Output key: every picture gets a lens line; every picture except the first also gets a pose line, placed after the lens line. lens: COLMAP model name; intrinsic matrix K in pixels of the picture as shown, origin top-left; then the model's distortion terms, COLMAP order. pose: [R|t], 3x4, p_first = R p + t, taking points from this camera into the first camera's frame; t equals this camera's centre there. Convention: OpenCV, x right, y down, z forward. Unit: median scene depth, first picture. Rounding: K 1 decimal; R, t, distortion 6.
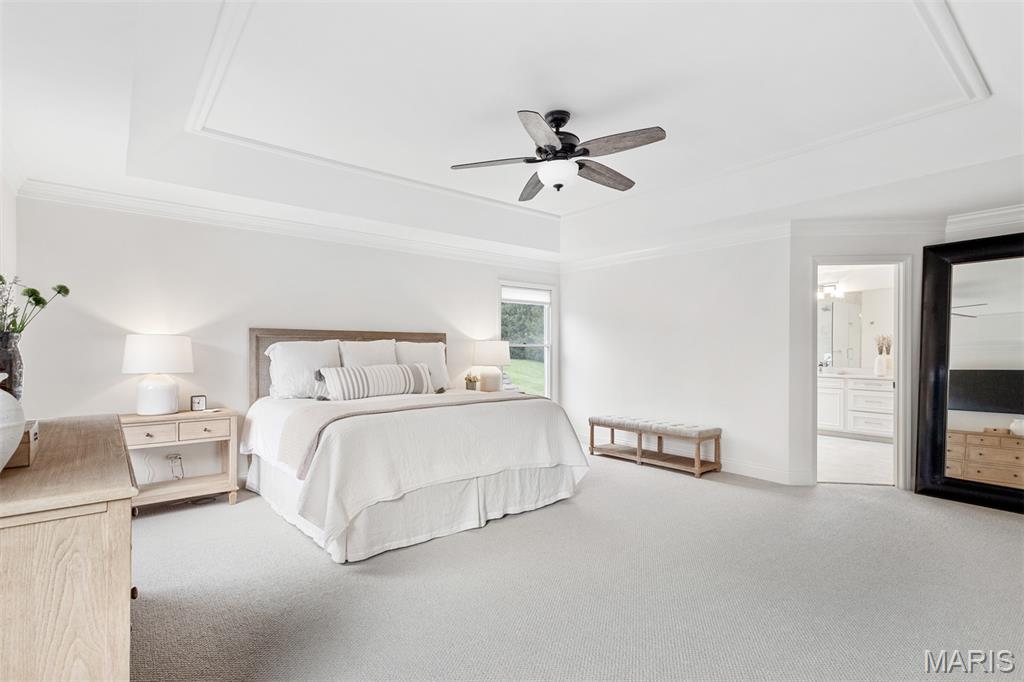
lens RADIAL K [[499.4, 0, 509.2], [0, 499.4, 346.1], [0, 0, 1]] dist [0.016605, 0.000210]
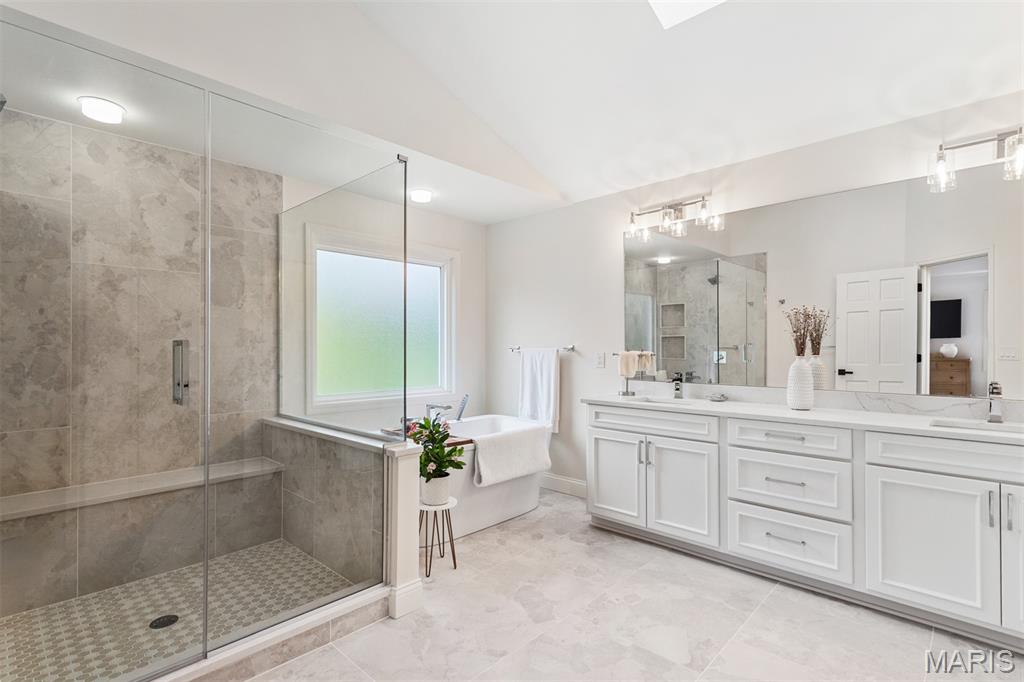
lens RADIAL K [[499.4, 0, 514.8], [0, 499.4, 340.6], [0, 0, 1]] dist [0.016605, 0.000210]
pose [[0.991214, -0.007220, 0.132073, 0.810729], [0.008390, 0.999930, -0.008302, 0.010841], [-0.132004, 0.009337, 0.991205, 1.120904]]
